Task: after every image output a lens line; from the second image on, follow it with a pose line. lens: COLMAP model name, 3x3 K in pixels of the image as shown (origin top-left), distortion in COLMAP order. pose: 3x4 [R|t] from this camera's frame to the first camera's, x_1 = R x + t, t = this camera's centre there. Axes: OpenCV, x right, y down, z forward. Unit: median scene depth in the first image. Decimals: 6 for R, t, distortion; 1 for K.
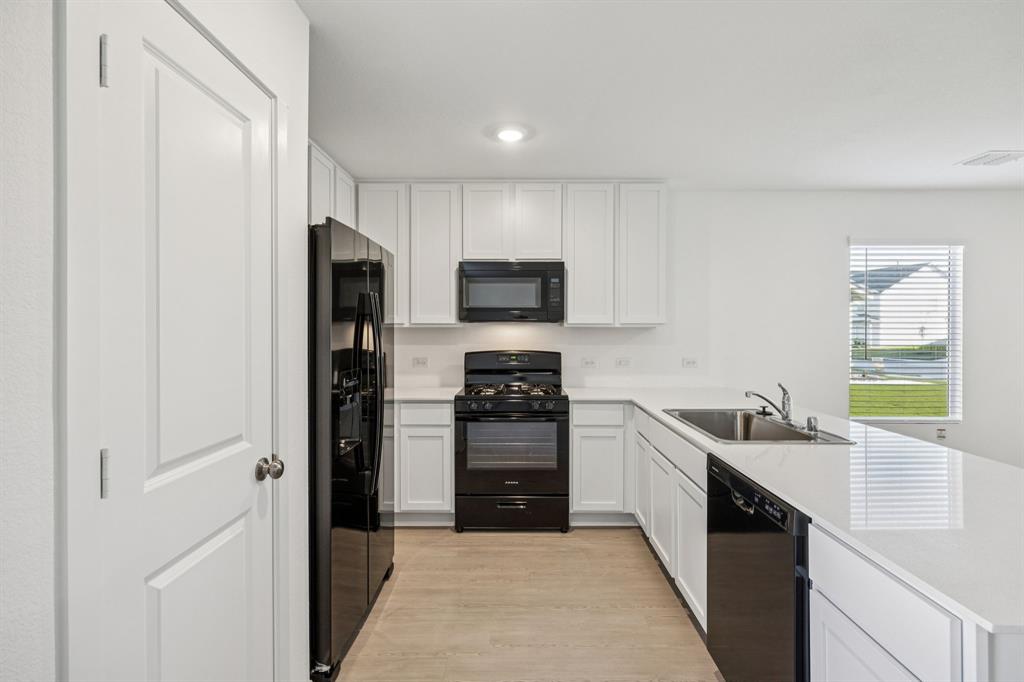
lens RADIAL K [[489.7, 0, 518.2], [0, 489.7, 333.7], [0, 0, 1]] dist [0.018829, -0.000136]
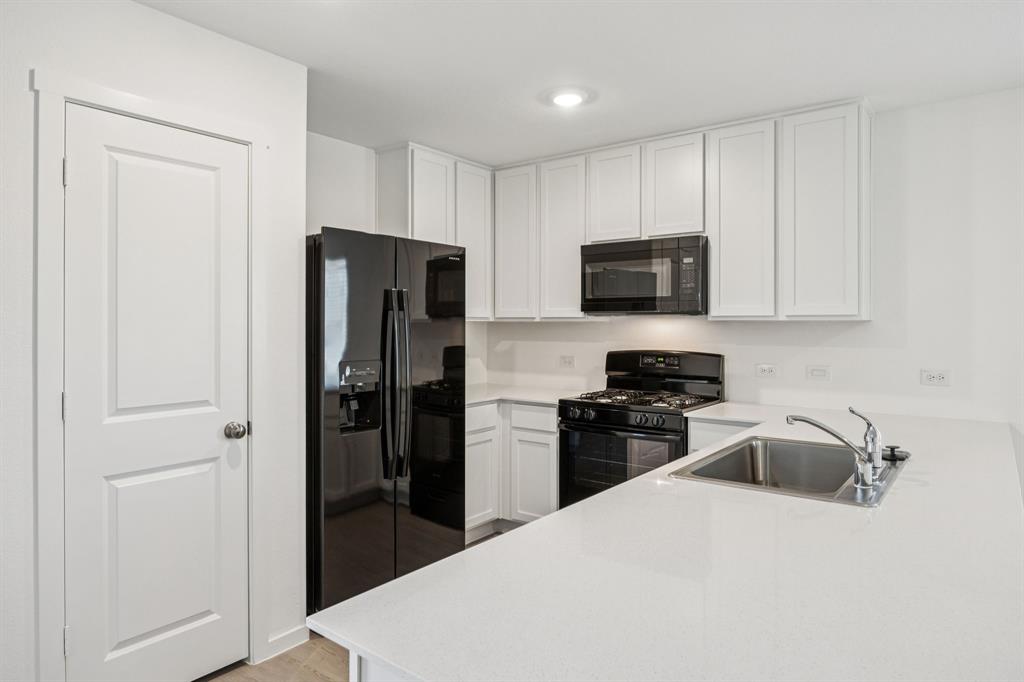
lens RADIAL K [[627.2, 0, 516.8], [0, 627.2, 321.2], [0, 0, 1]] dist [0.000035, 0.000818]
pose [[0.796431, -0.001708, -0.604728, 0.456704], [-0.006371, 0.999917, -0.011215, -0.000190], [0.604696, 0.012784, 0.796353, 0.052752]]
